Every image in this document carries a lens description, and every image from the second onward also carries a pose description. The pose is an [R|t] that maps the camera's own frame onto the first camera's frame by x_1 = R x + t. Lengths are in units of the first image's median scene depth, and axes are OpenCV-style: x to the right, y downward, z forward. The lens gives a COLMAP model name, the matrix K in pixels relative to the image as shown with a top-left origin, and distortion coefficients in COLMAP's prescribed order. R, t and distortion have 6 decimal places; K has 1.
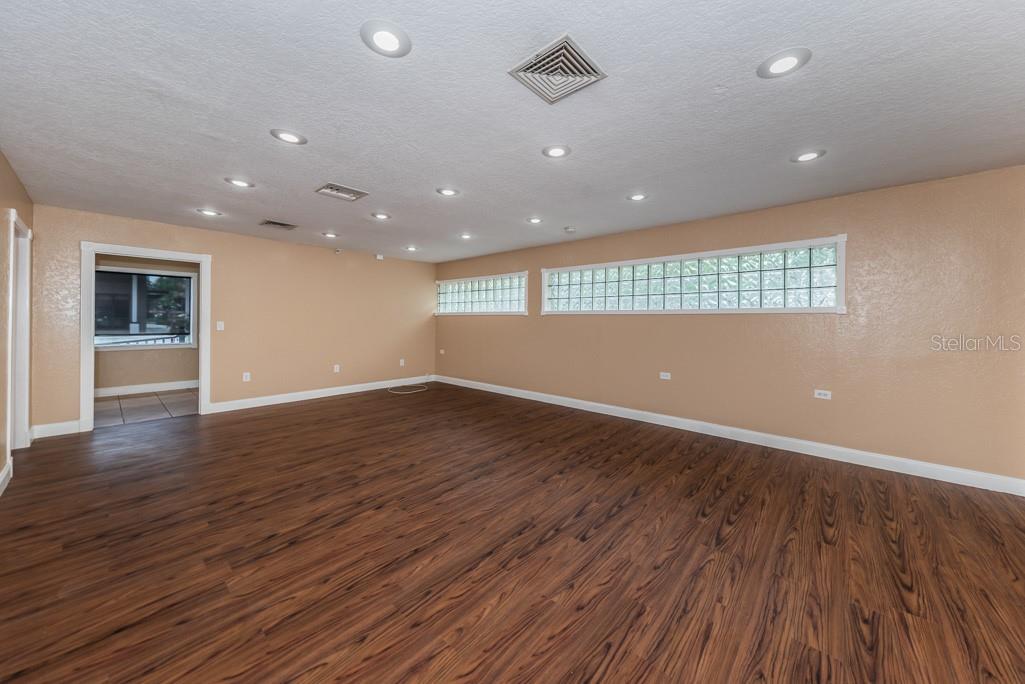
lens RADIAL K [[358.2, 0, 514.5], [0, 358.2, 323.1], [0, 0, 1]] dist [0.026799, -0.008258]
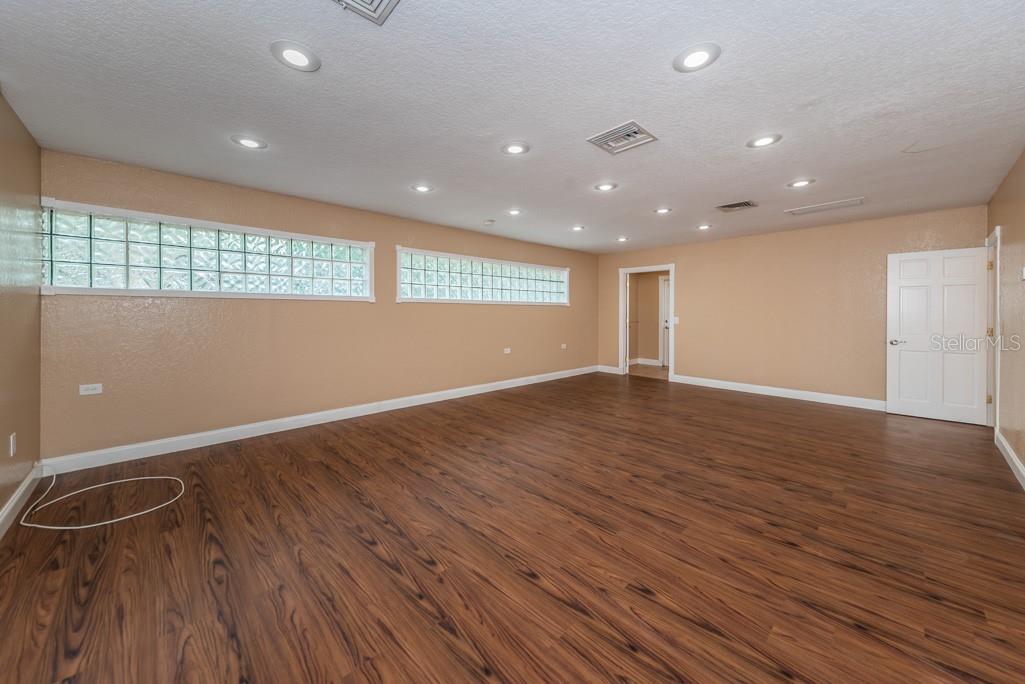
lens RADIAL K [[358.2, 0, 514.5], [0, 358.2, 323.1], [0, 0, 1]] dist [0.026799, -0.008258]
pose [[0.103419, -0.043045, 0.993706, -1.402796], [0.000758, 0.999066, 0.043198, -0.021125], [-0.994638, -0.003715, 0.103355, 1.286560]]
